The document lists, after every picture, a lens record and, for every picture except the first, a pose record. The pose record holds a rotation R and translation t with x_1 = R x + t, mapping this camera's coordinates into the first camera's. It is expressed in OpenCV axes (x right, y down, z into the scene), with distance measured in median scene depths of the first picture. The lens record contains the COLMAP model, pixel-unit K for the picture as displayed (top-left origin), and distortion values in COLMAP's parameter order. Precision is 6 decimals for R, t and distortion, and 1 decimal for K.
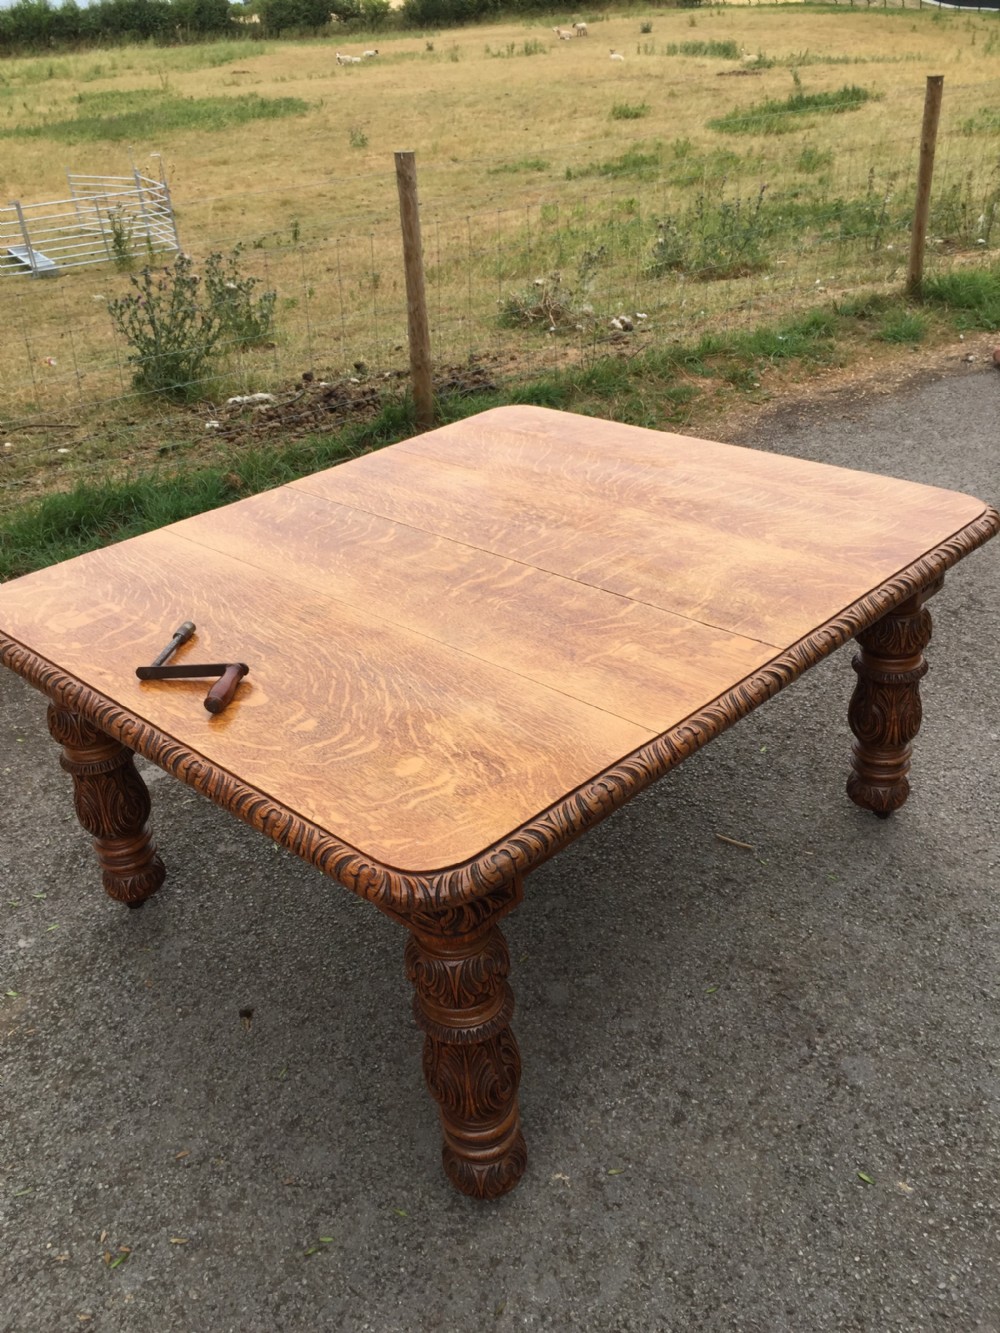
lens RADIAL K [[1156.3, 0, 510.1], [0, 1156.3, 662.9], [0, 0, 1]] dist [0.096960, -0.136442]
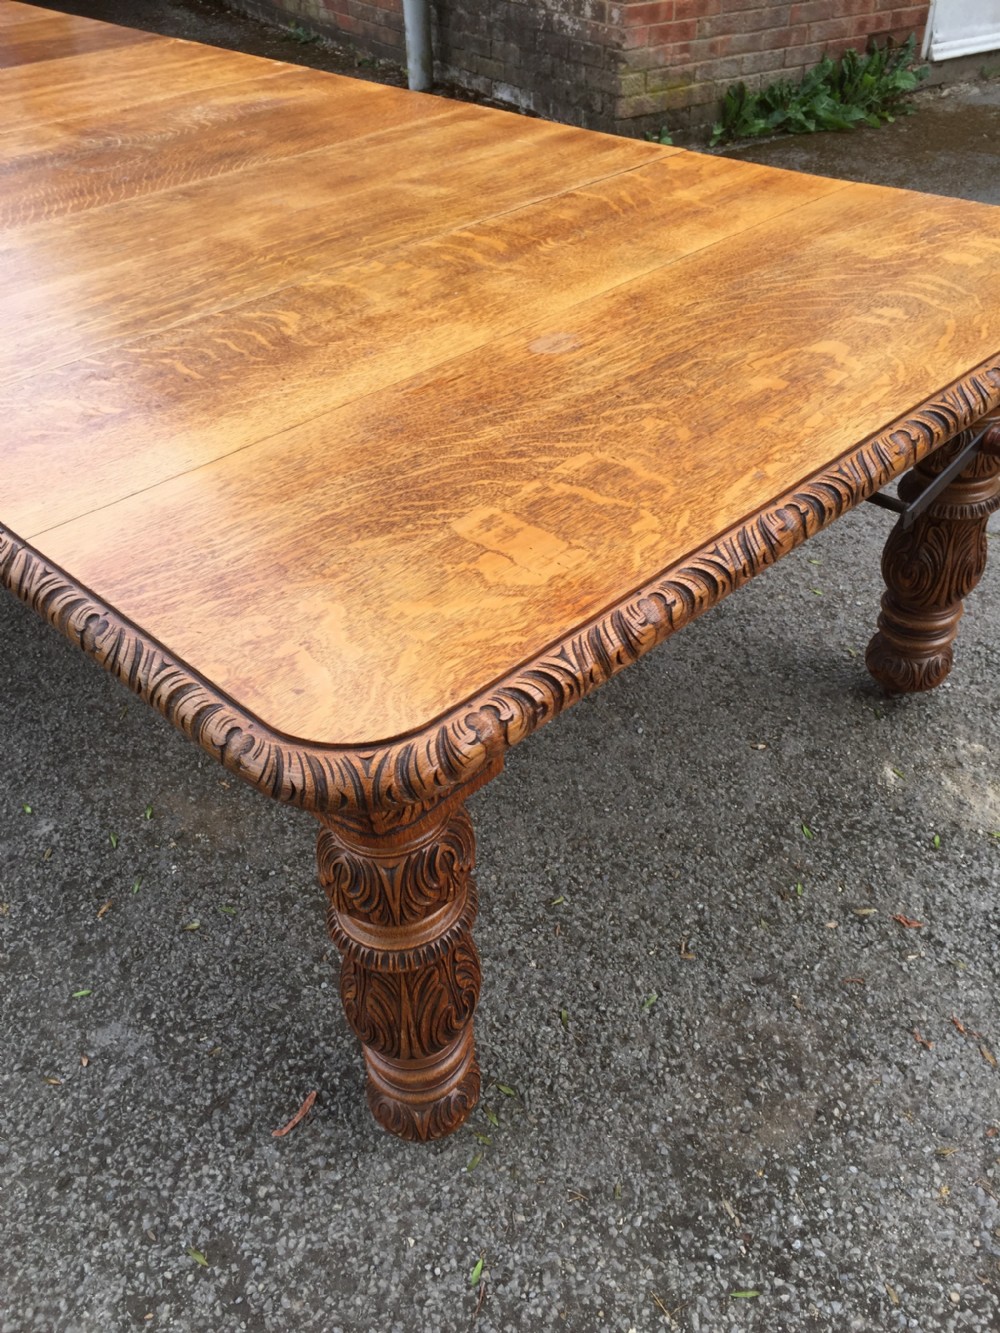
lens RADIAL K [[1149.9, 0, 500.0], [0, 1149.9, 666.5], [0, 0, 1]] dist [0.093585, -0.129426]
pose [[0.016594, -0.560183, 0.828203, -0.306185], [0.508371, 0.717988, 0.475450, -0.089681], [-0.860979, 0.413144, 0.296694, 0.347540]]
